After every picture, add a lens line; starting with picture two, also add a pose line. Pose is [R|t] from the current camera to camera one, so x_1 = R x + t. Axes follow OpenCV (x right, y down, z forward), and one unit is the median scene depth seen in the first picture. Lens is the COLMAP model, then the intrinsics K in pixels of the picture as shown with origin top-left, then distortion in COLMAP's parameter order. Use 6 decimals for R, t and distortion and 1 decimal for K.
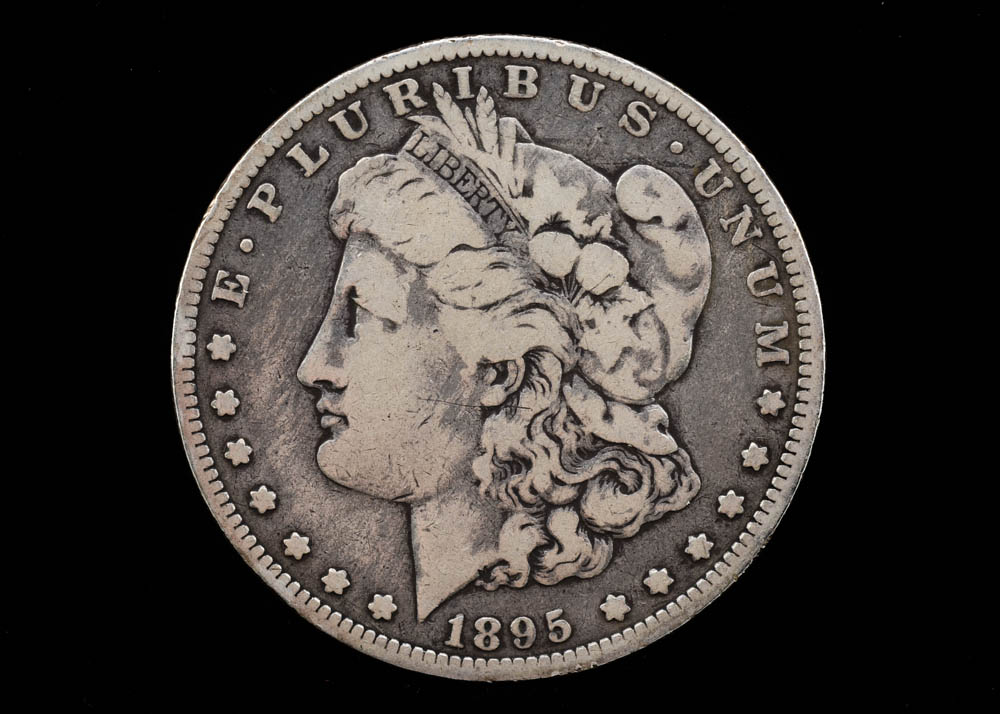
lens RADIAL K [[2713.2, 0, 500.1], [0, 2713.2, 357.3], [0, 0, 1]] dist [-0.131943, 0.000000]
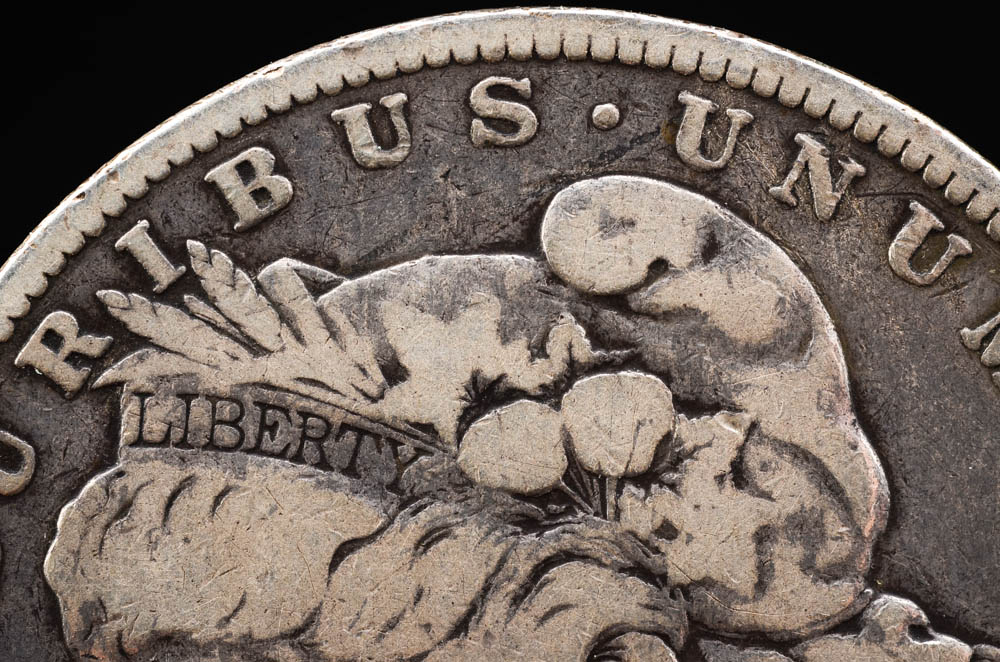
lens RADIAL K [[2566.0, 0, 497.8], [0, 2566.0, 330.7], [0, 0, 1]] dist [0.013828, 0.000000]
pose [[0.828925, -0.559358, 0.000888, 0.028511], [0.557672, 0.826300, -0.078933, -0.022291], [0.043418, 0.065924, 0.996880, 0.559984]]
